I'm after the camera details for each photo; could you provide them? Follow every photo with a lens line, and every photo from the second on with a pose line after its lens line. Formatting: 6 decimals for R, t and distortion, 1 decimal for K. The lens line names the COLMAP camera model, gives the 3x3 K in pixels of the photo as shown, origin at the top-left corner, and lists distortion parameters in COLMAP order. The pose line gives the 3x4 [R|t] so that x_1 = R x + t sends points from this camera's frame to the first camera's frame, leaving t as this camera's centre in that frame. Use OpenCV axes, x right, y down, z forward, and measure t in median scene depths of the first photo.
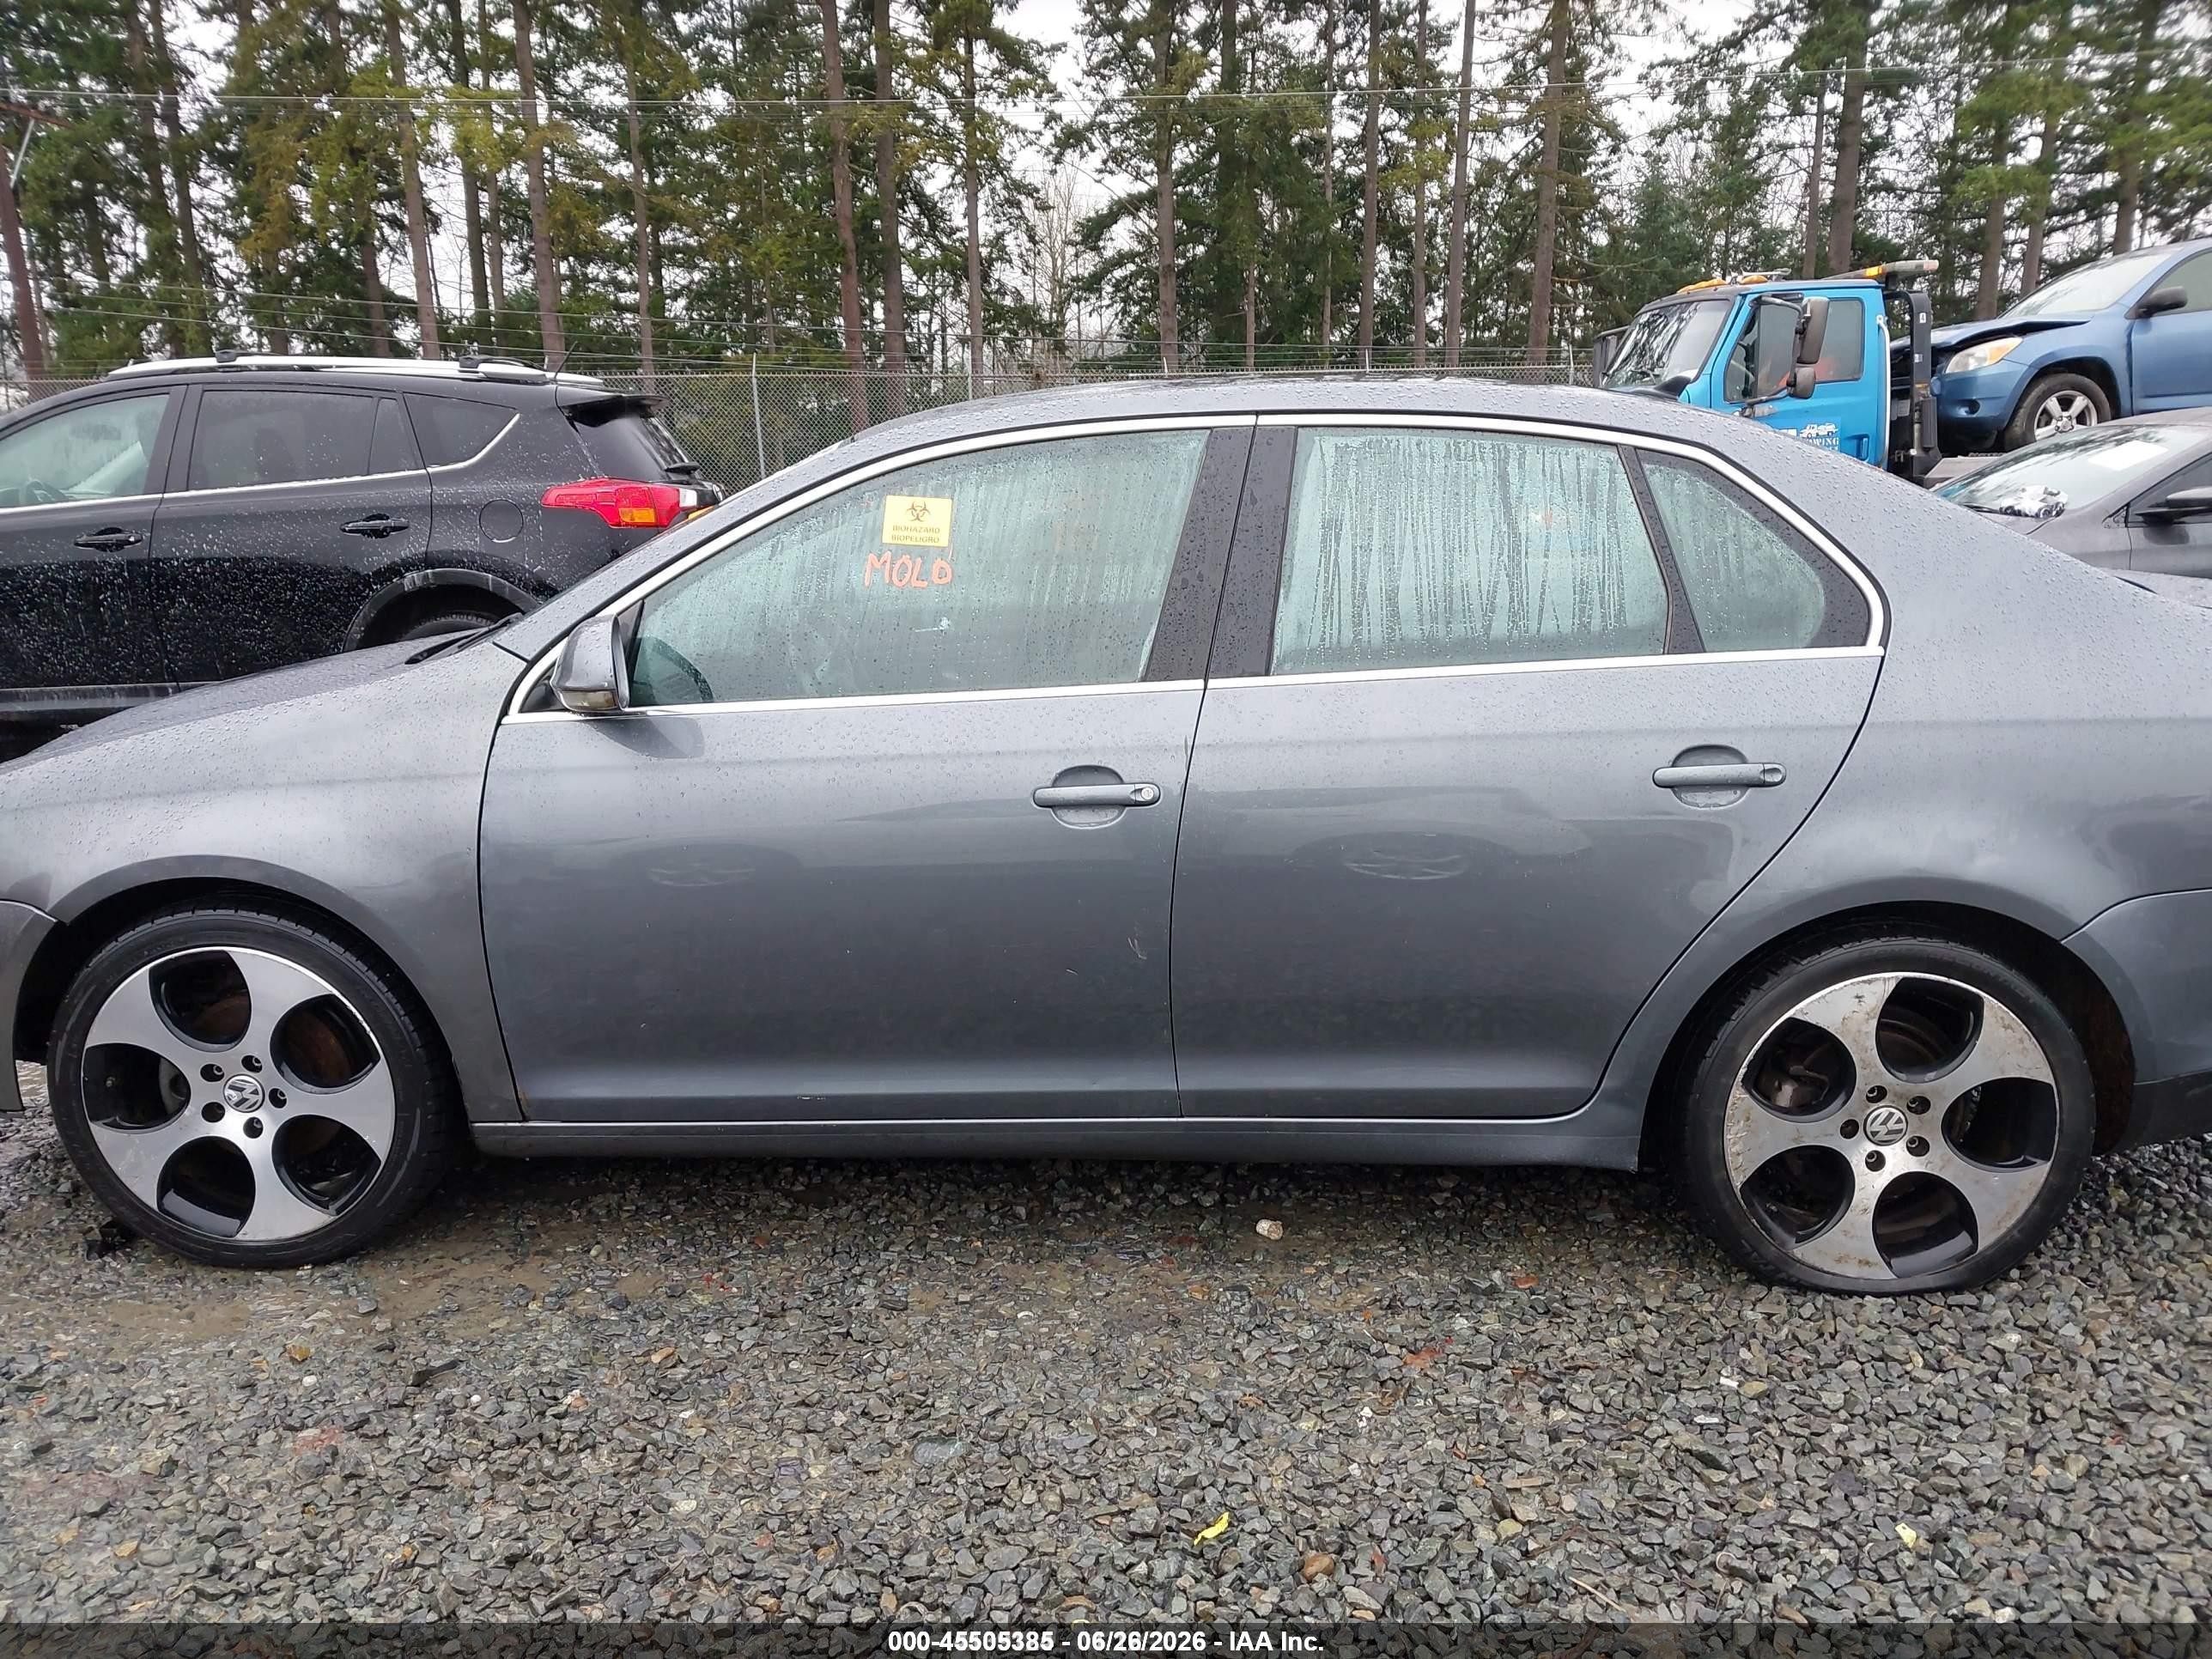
lens RADIAL K [[1721.7, 0, 1106.5], [0, 1721.7, 836.0], [0, 0, 1]] dist [0.022213, -0.019173]
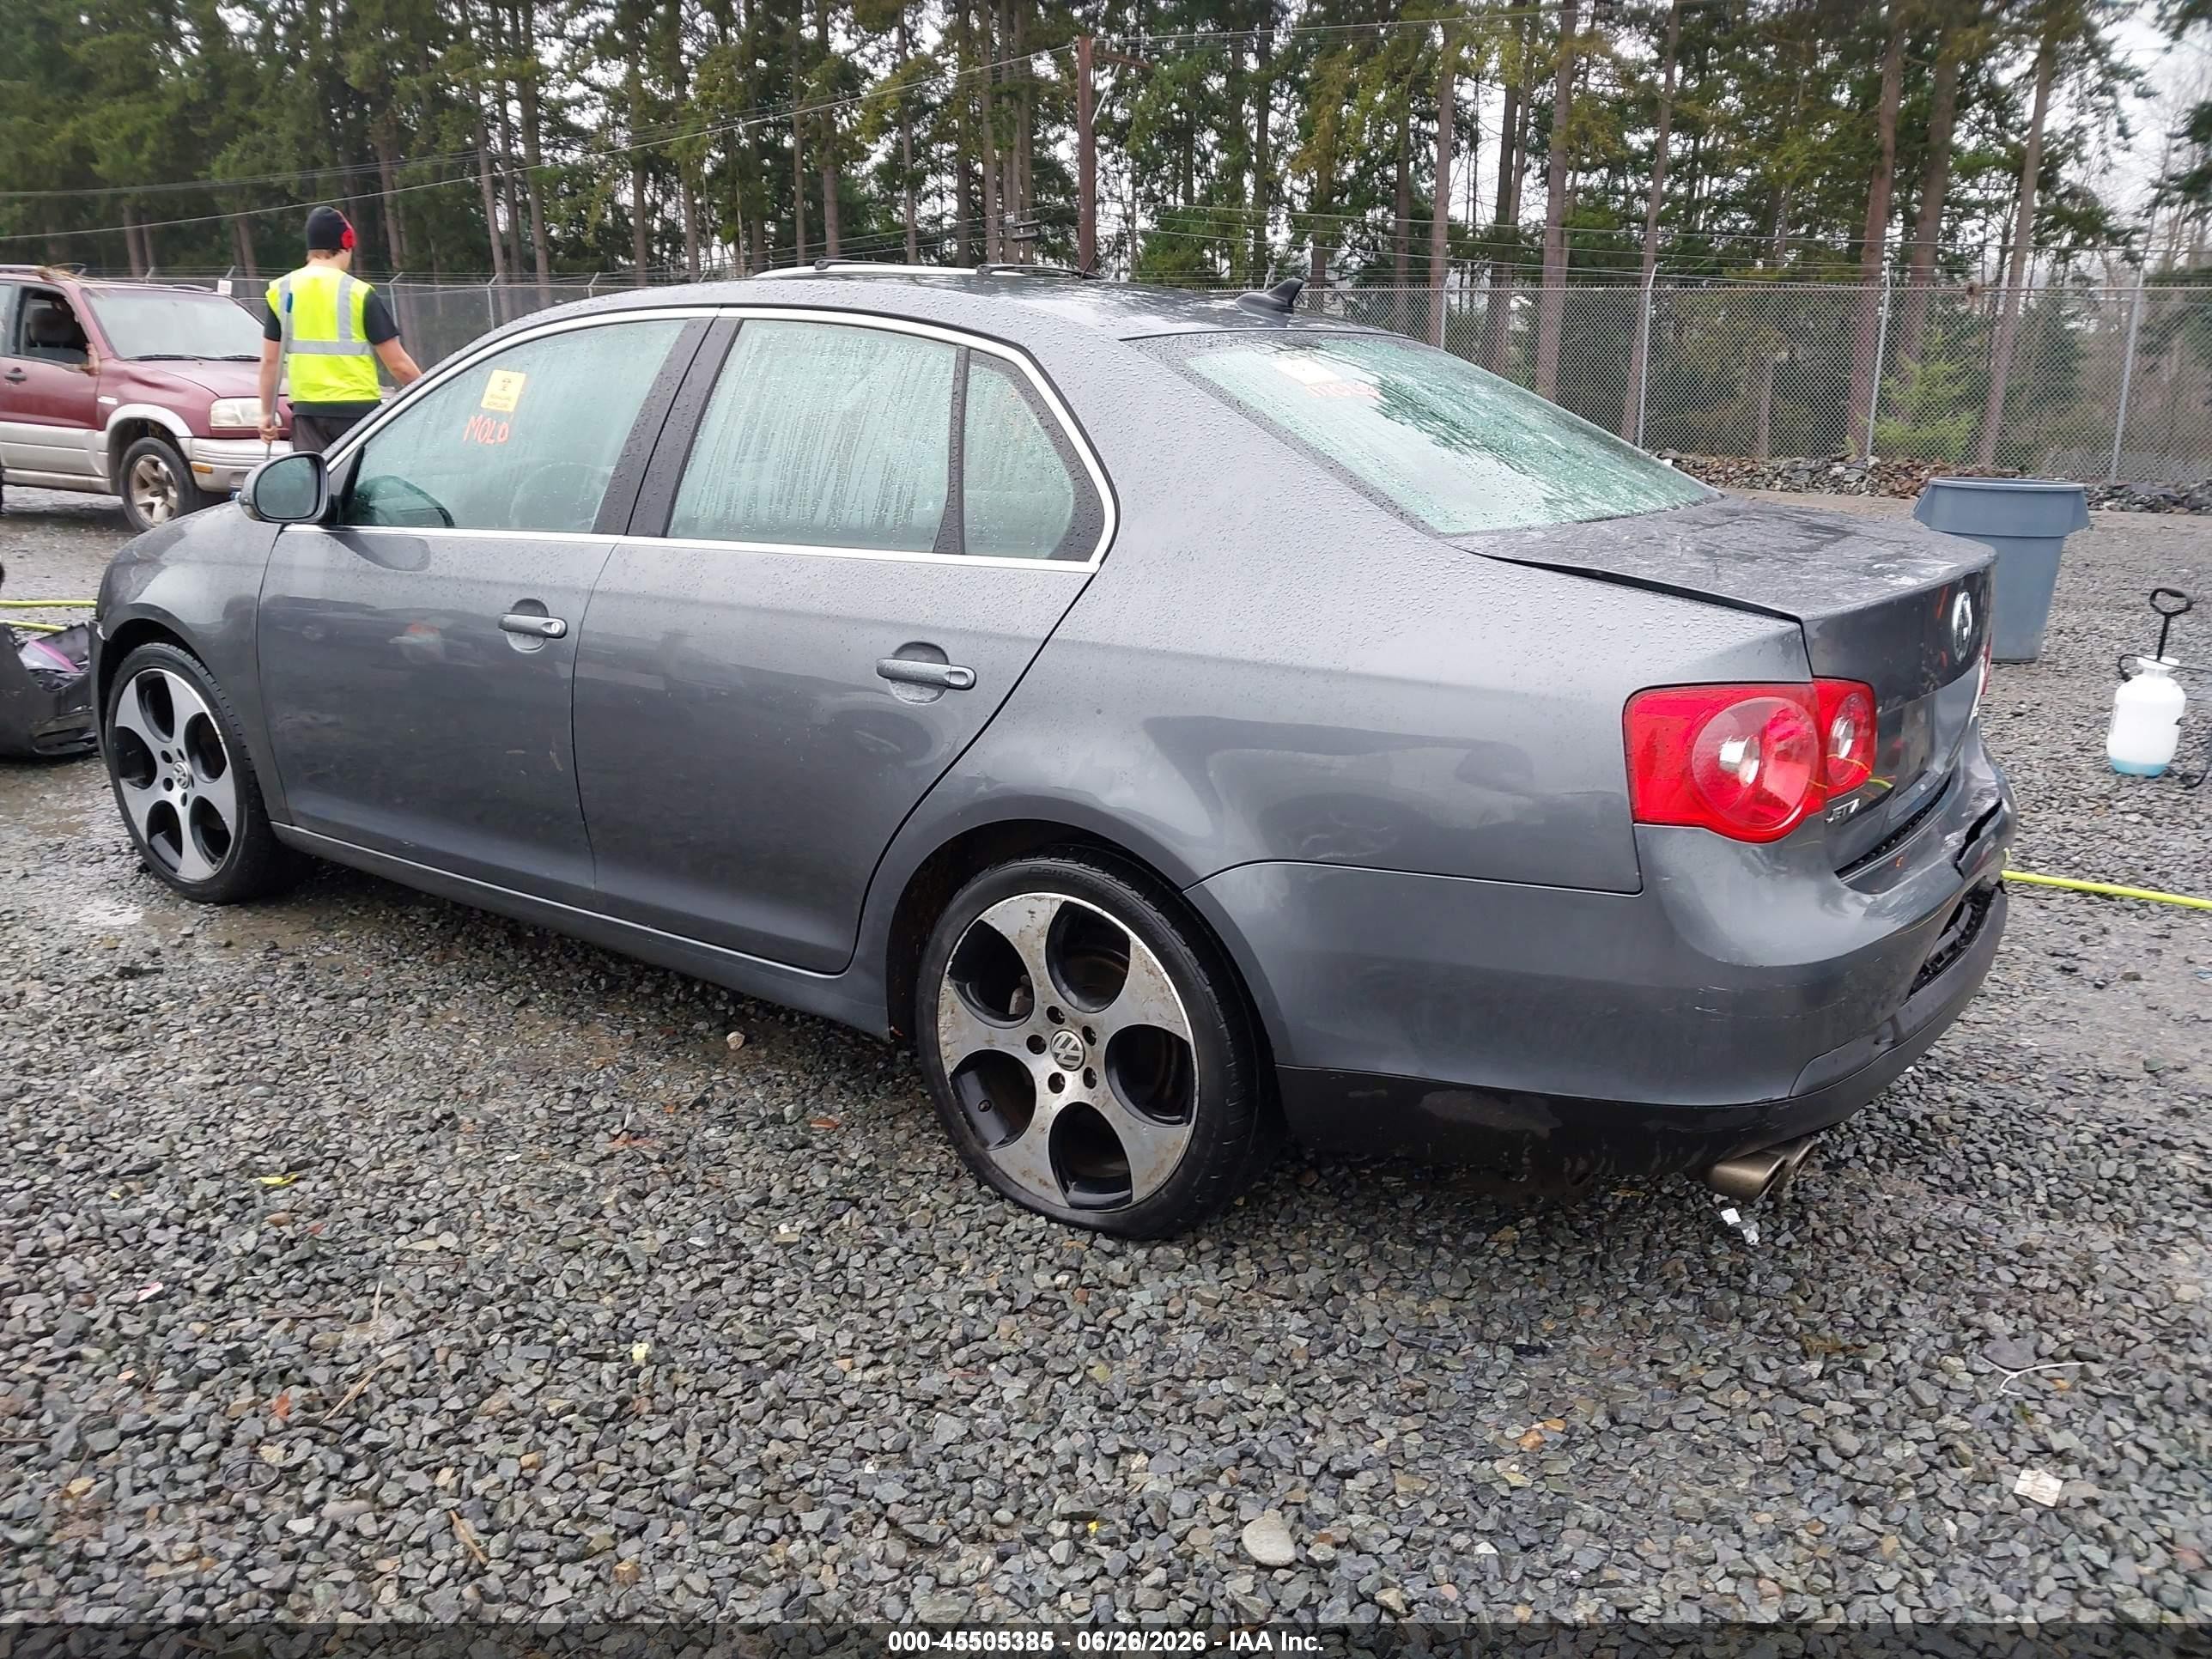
lens RADIAL K [[1721.7, 0, 1134.1], [0, 1721.7, 875.5], [0, 0, 1]] dist [0.022213, -0.019173]
pose [[0.845878, 0.181689, -0.501478, 0.942245], [-0.148807, 0.983251, 0.105235, -0.040085], [0.512199, -0.014393, 0.858746, 0.169781]]
